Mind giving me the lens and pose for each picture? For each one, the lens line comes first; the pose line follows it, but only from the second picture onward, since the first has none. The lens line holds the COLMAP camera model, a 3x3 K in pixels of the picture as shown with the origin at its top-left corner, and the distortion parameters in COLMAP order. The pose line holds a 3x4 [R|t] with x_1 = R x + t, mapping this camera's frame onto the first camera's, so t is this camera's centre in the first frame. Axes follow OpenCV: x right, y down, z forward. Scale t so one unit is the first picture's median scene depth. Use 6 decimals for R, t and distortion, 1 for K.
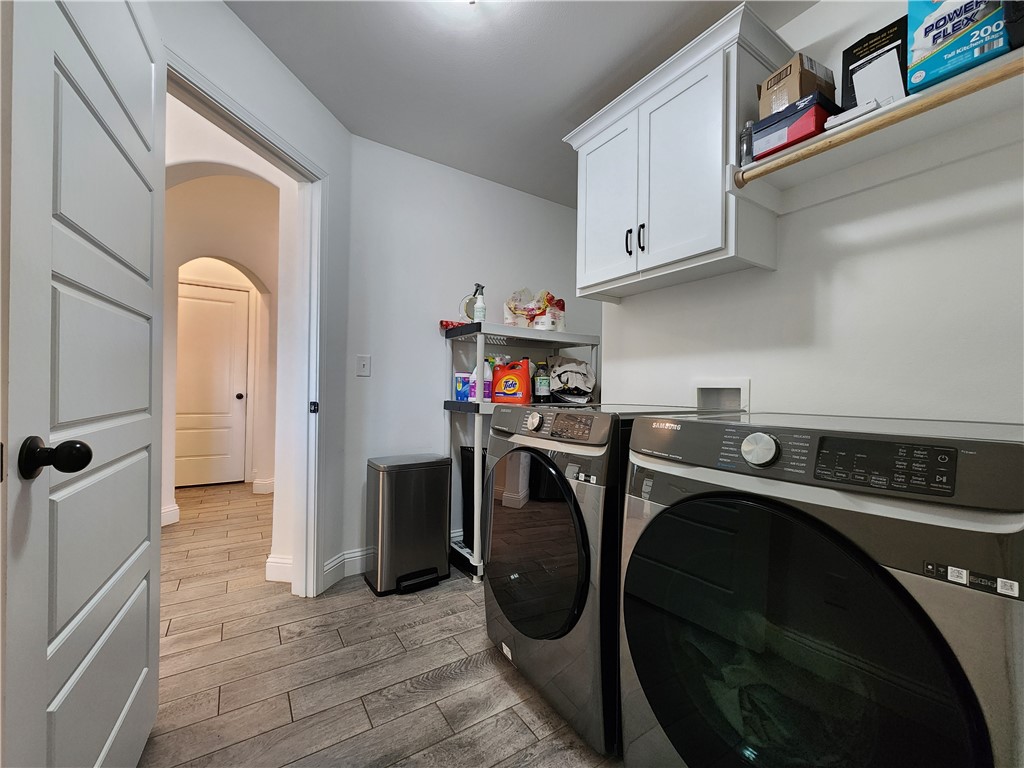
lens RADIAL K [[418.7, 0, 517.9], [0, 418.7, 384.9], [0, 0, 1]] dist [0.002416, 0.000514]
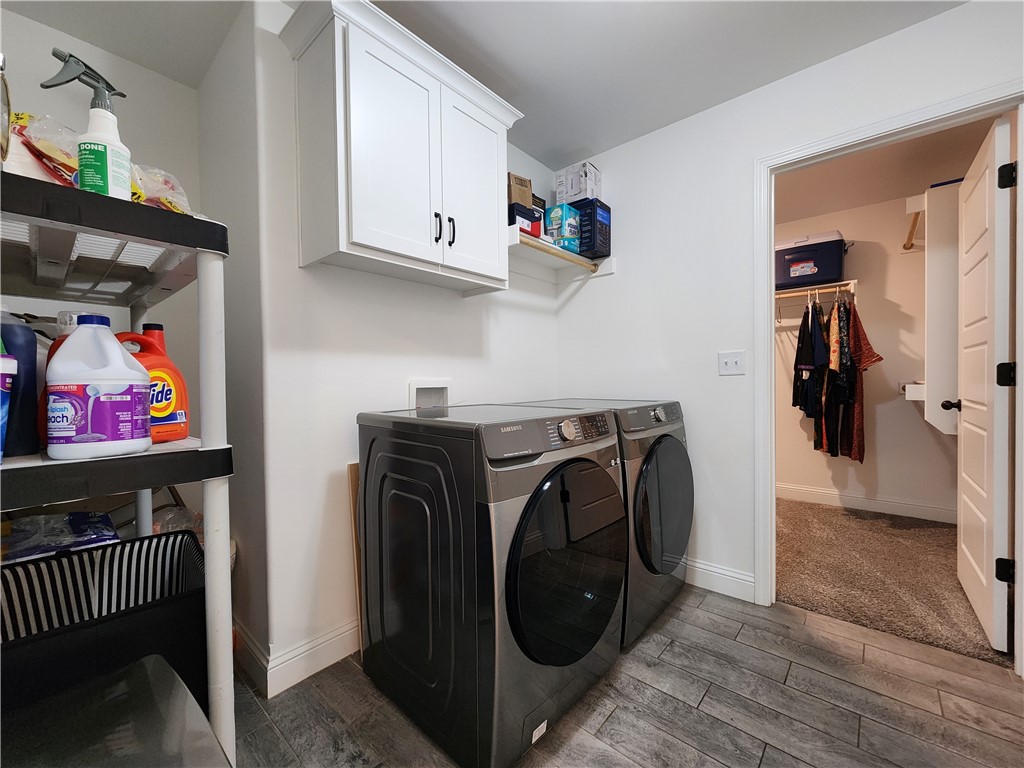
lens RADIAL K [[418.7, 0, 515.4], [0, 418.7, 386.2], [0, 0, 1]] dist [0.002416, 0.000514]
pose [[-0.257656, -0.027033, 0.965859, -0.743515], [-0.004547, 0.999631, 0.026765, -0.030735], [-0.966226, 0.002504, -0.257684, 1.225799]]
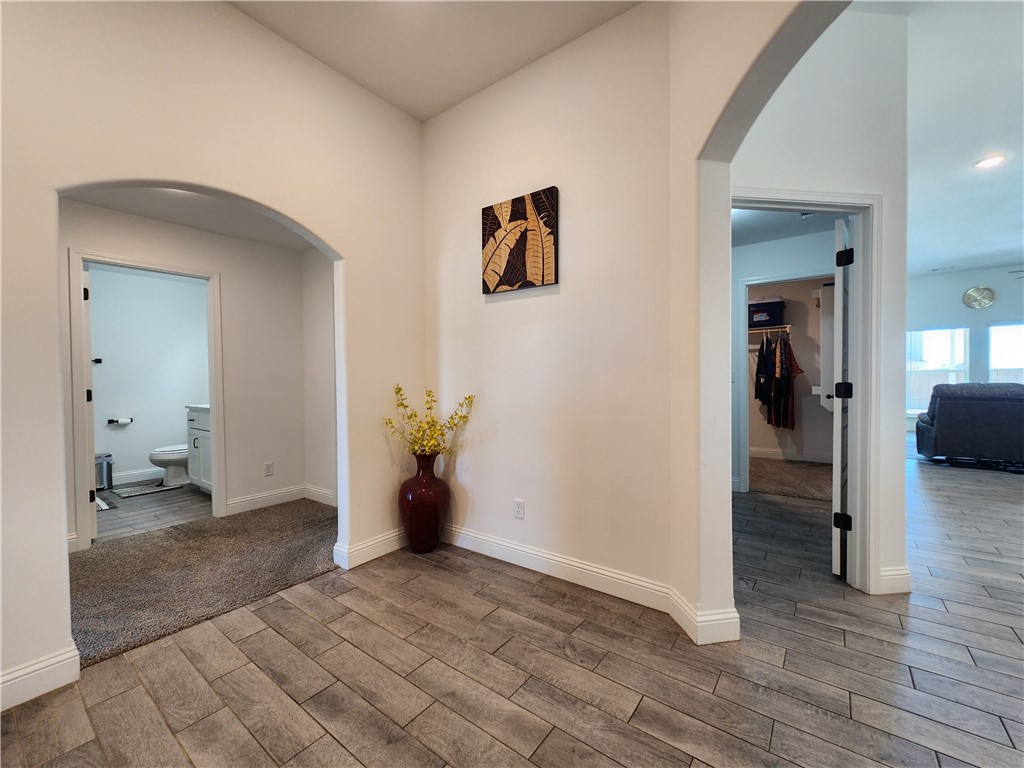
lens RADIAL K [[418.7, 0, 515.6], [0, 418.7, 384.3], [0, 0, 1]] dist [0.002416, 0.000514]
pose [[-0.326860, -0.024915, 0.944744, -1.745409], [-0.003974, 0.999680, 0.024989, -0.082386], [-0.945065, 0.004413, -0.326854, 2.400627]]
